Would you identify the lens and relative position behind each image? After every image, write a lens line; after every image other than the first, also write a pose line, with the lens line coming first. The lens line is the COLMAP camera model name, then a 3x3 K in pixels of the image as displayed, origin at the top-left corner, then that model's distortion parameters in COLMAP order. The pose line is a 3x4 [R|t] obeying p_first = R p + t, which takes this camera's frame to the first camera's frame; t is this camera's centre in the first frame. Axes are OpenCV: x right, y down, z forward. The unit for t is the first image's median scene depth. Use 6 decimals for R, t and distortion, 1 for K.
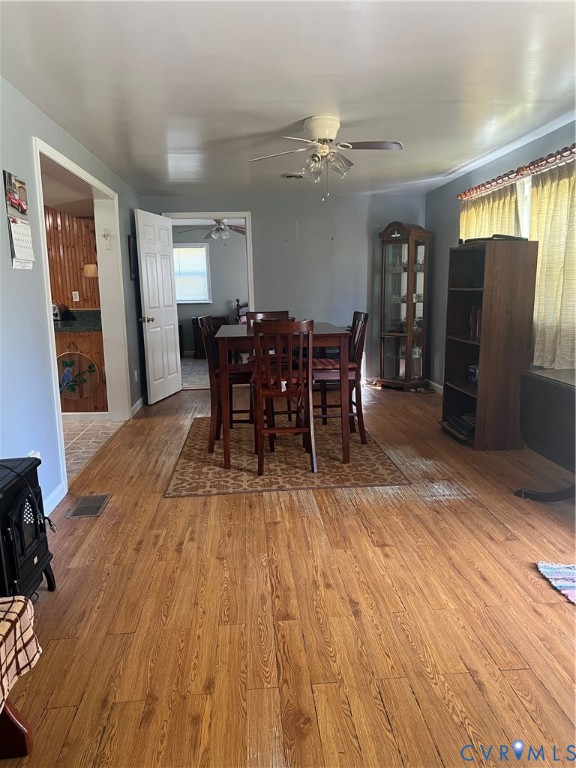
lens RADIAL K [[575.3, 0, 288.0], [0, 575.3, 384.0], [0, 0, 1]] dist [0.003649, 0.000620]
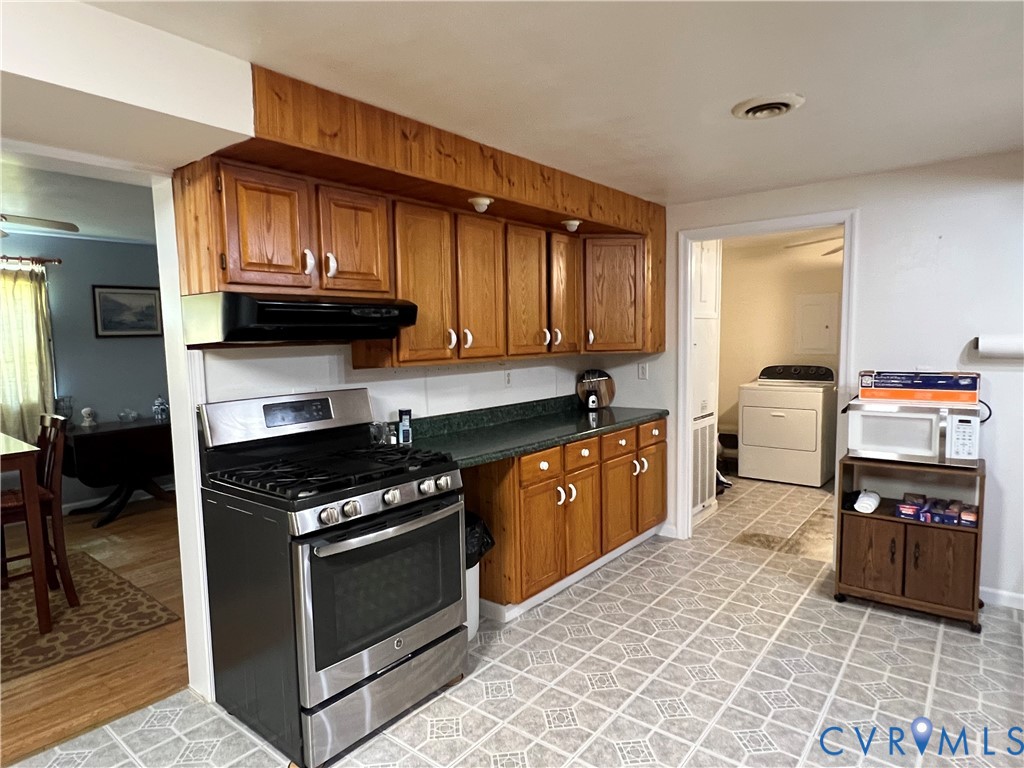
lens RADIAL K [[596.3, 0, 511.6], [0, 596.3, 390.1], [0, 0, 1]] dist [-0.002538, 0.000321]
pose [[-0.725258, -0.035038, 0.687584, -0.737704], [0.147014, 0.967788, 0.204386, -0.150910], [-0.672597, 0.249317, -0.696745, 0.761698]]
